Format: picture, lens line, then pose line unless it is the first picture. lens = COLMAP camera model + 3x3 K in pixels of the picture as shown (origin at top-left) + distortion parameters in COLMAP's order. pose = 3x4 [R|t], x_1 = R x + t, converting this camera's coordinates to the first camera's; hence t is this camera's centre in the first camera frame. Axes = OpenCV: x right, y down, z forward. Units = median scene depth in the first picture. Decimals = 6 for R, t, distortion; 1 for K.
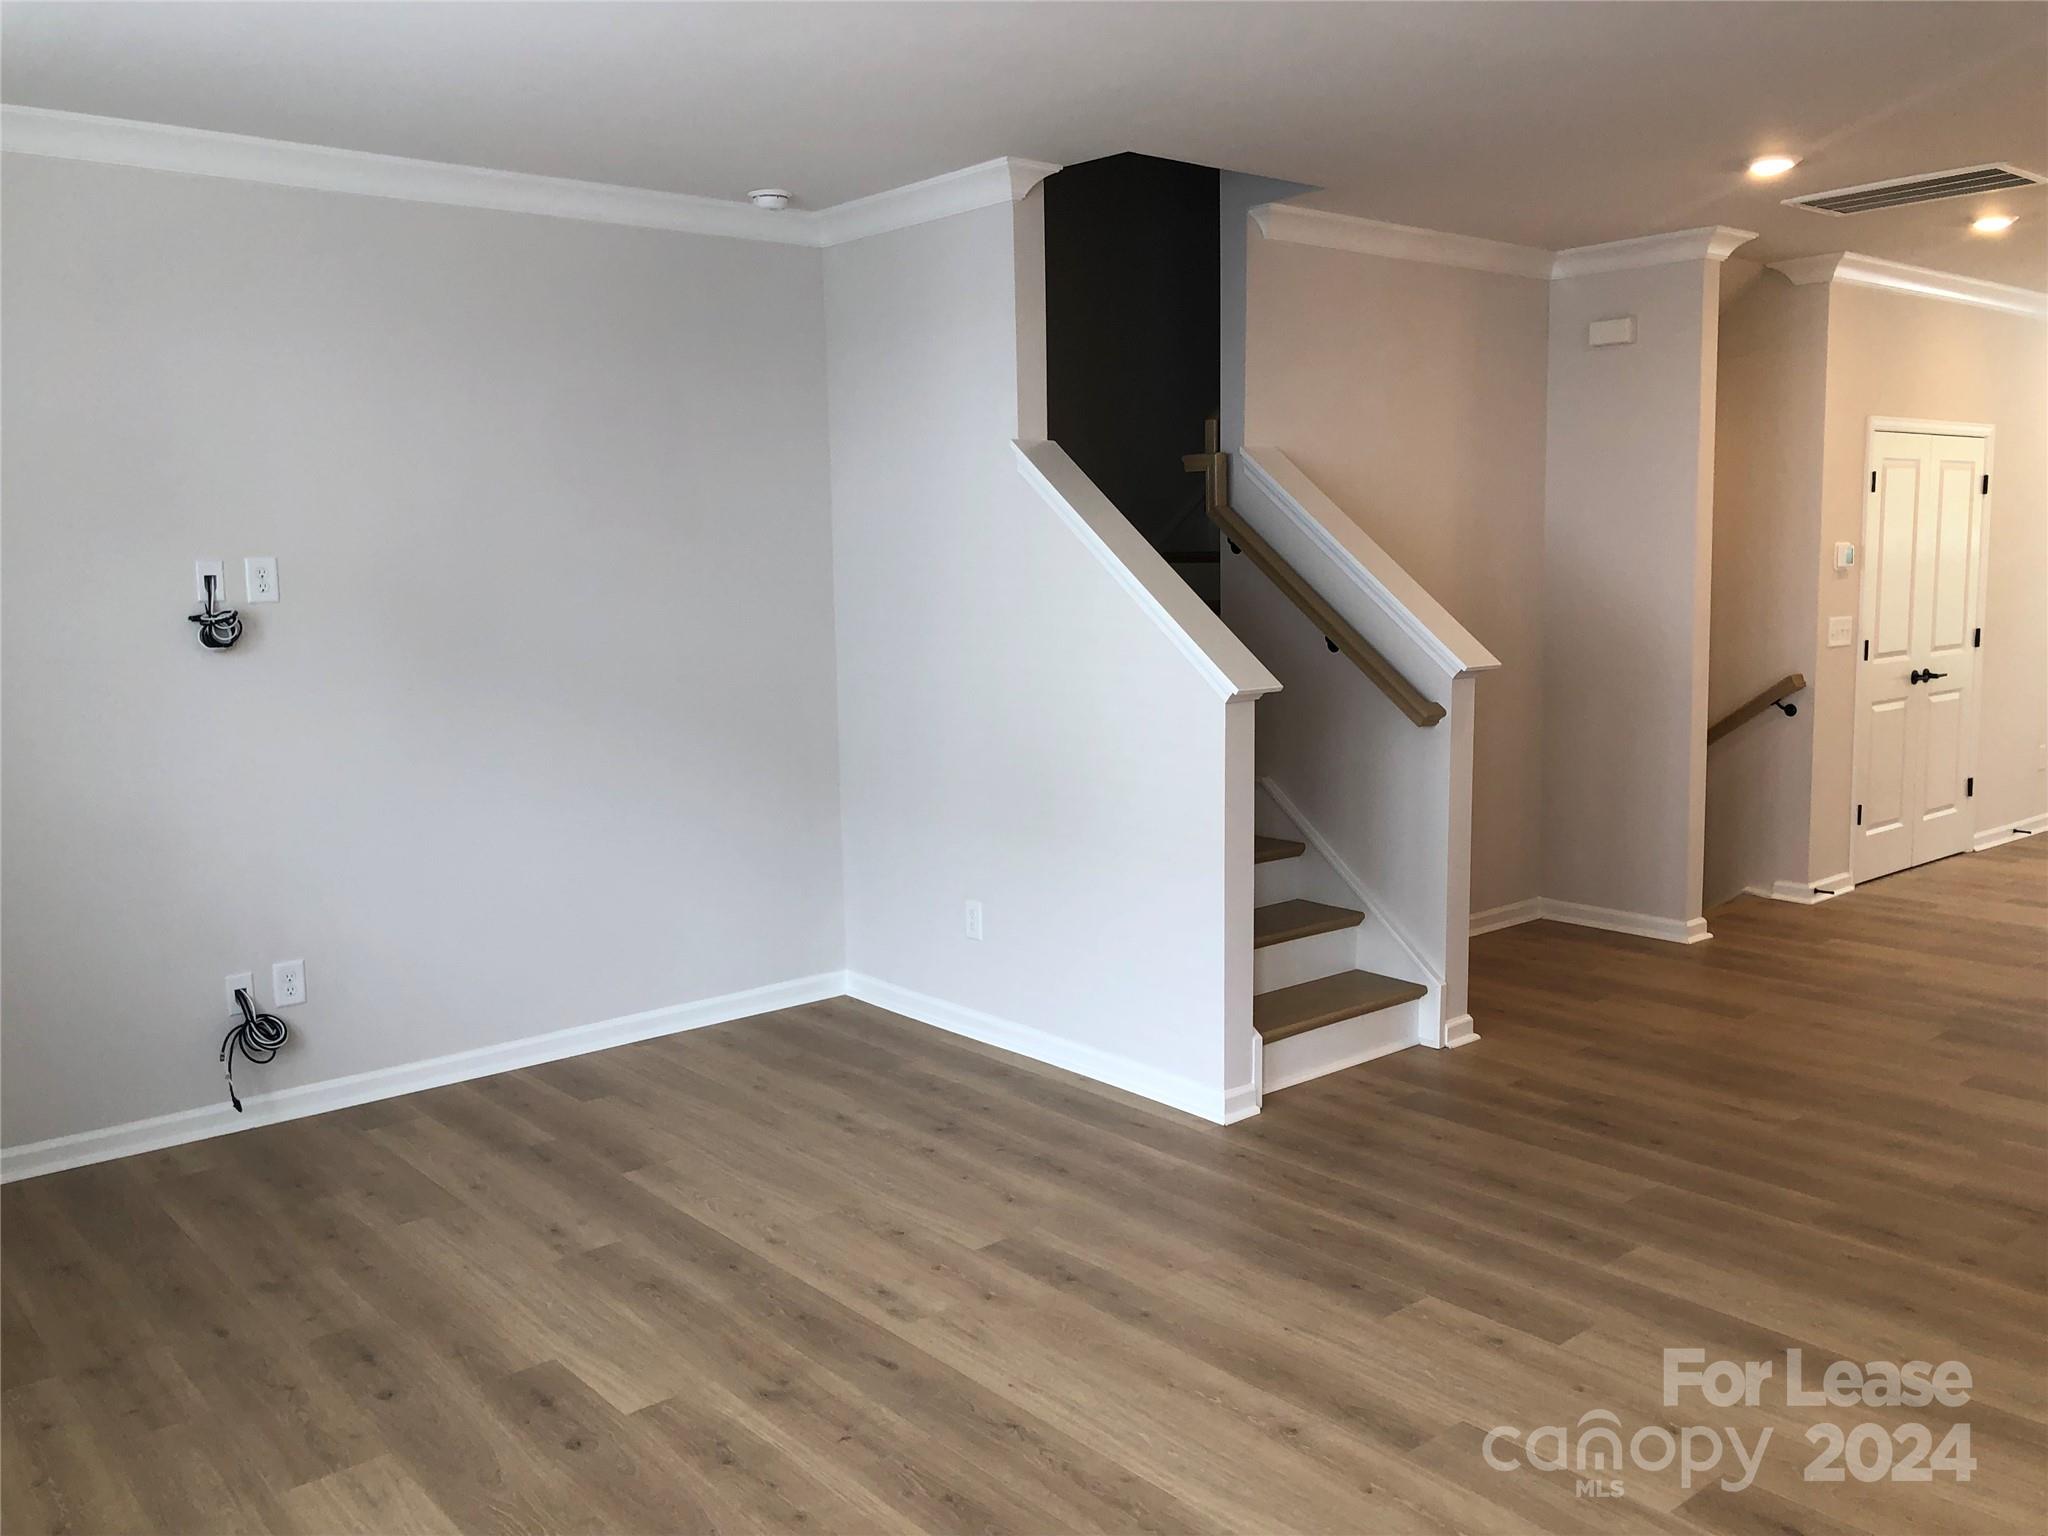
lens RADIAL K [[1673.0, 0, 1027.5], [0, 1673.0, 828.2], [0, 0, 1]] dist [0.001956, 0.004309]
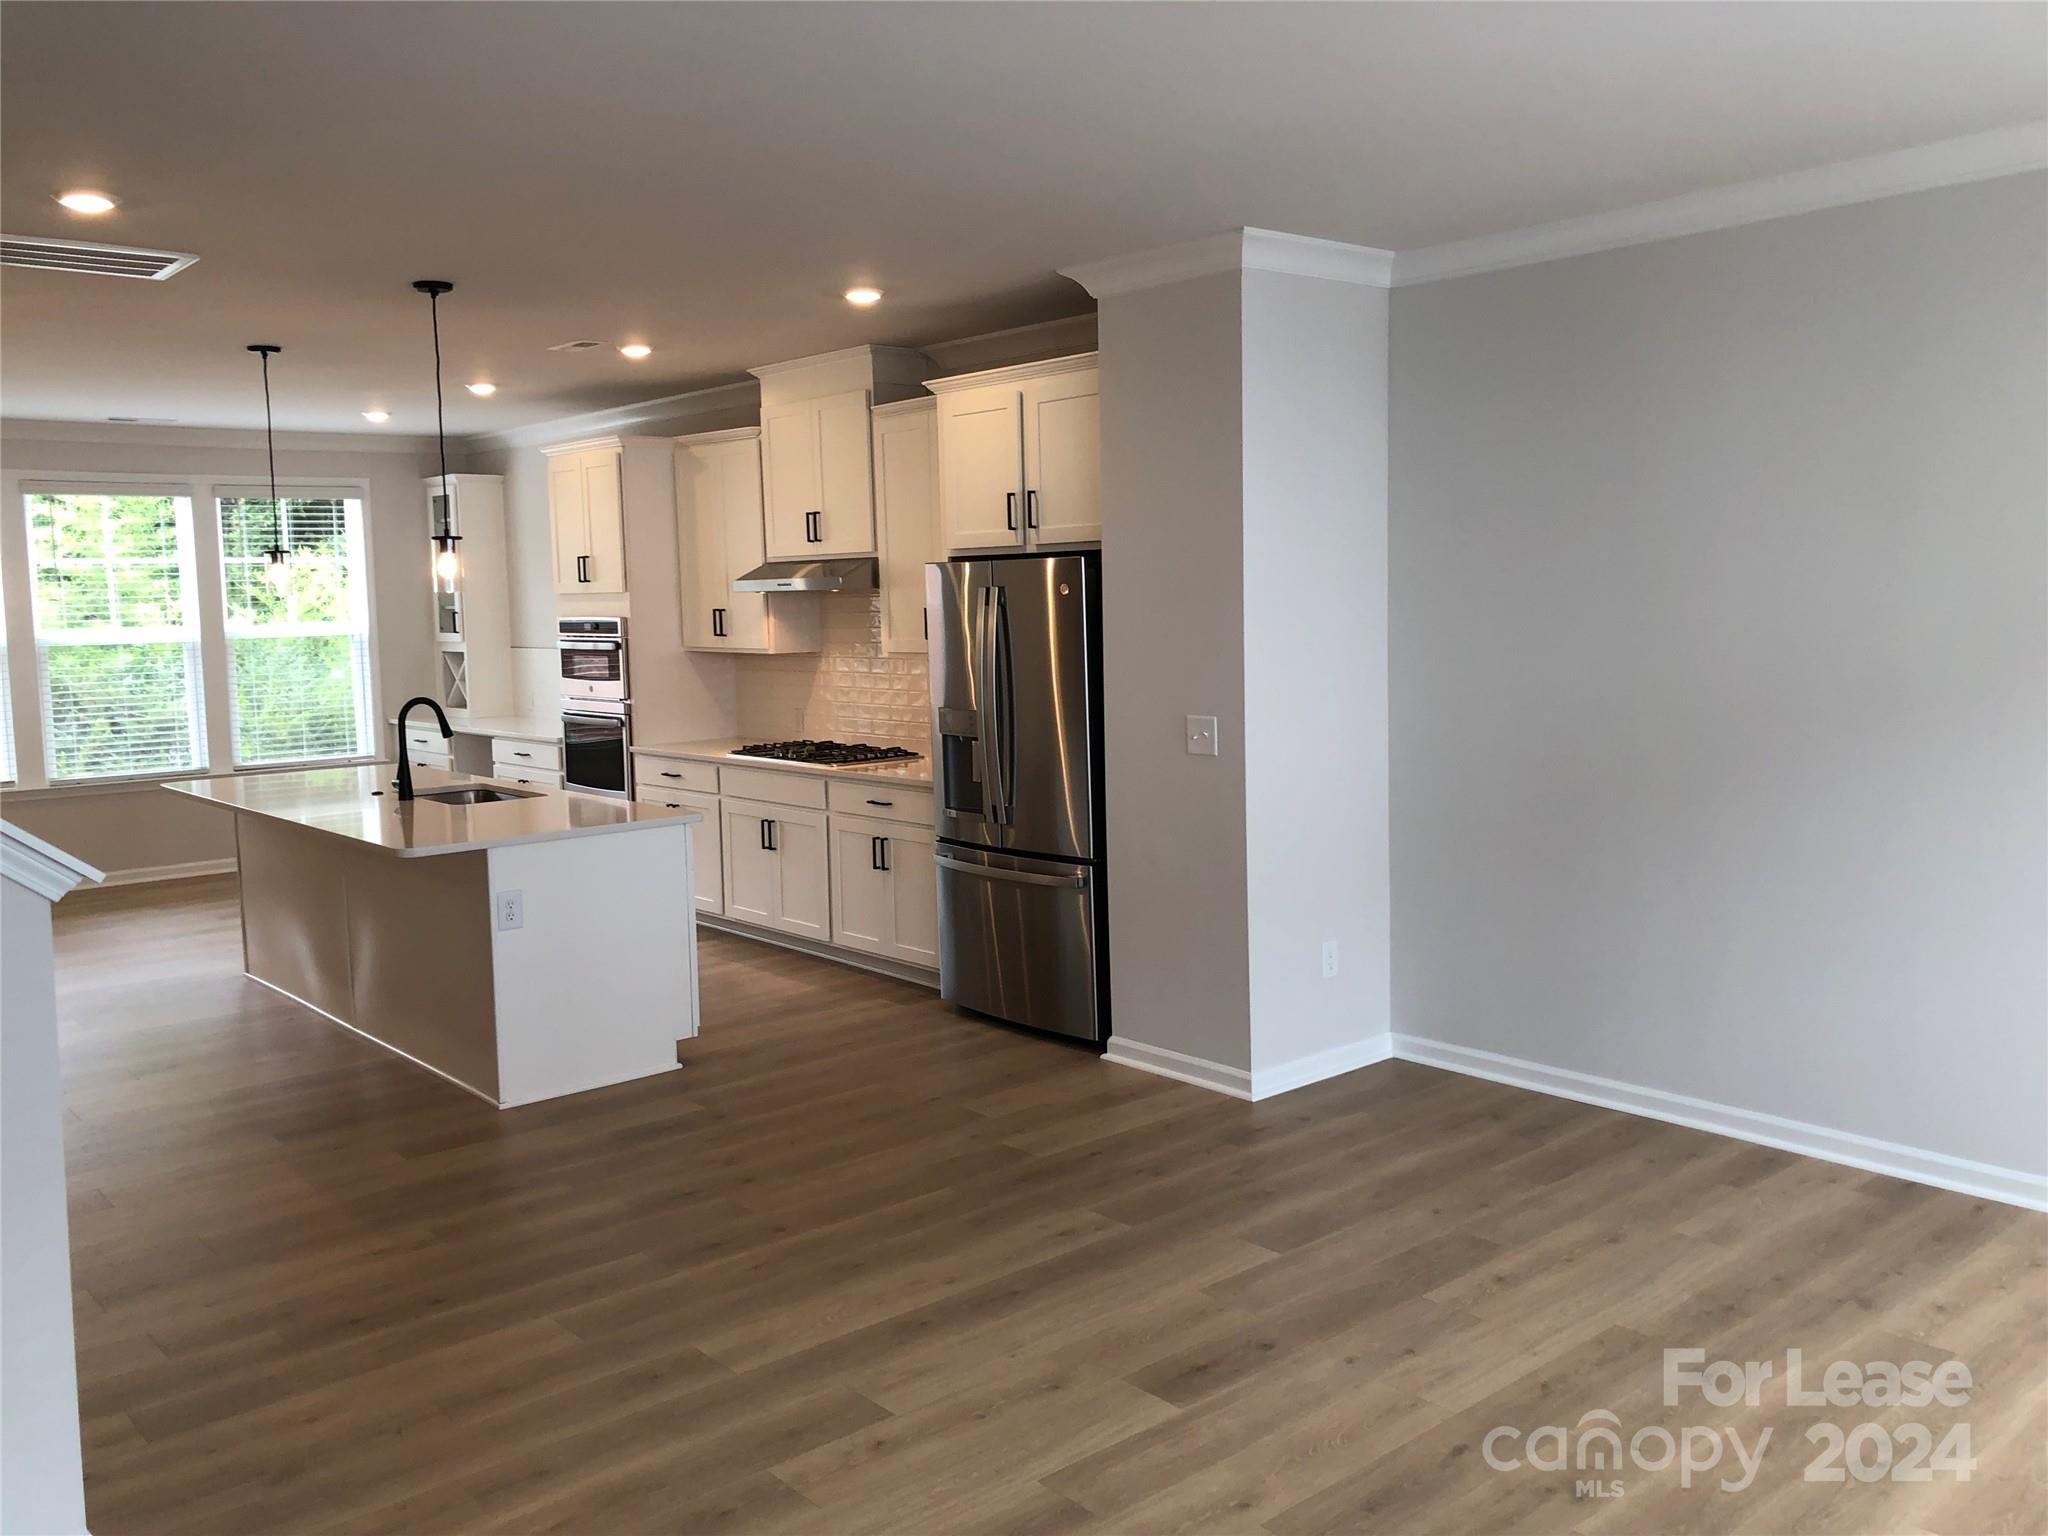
lens RADIAL K [[1695.6, 0, 1024.0], [0, 1695.6, 768.0], [0, 0, 1]] dist [0.068111, -0.107170]
pose [[-0.000183, -0.089520, 0.995985, -0.415861], [0.190451, 0.977752, 0.087916, -0.090179], [-0.981697, 0.189702, 0.016870, 0.521123]]
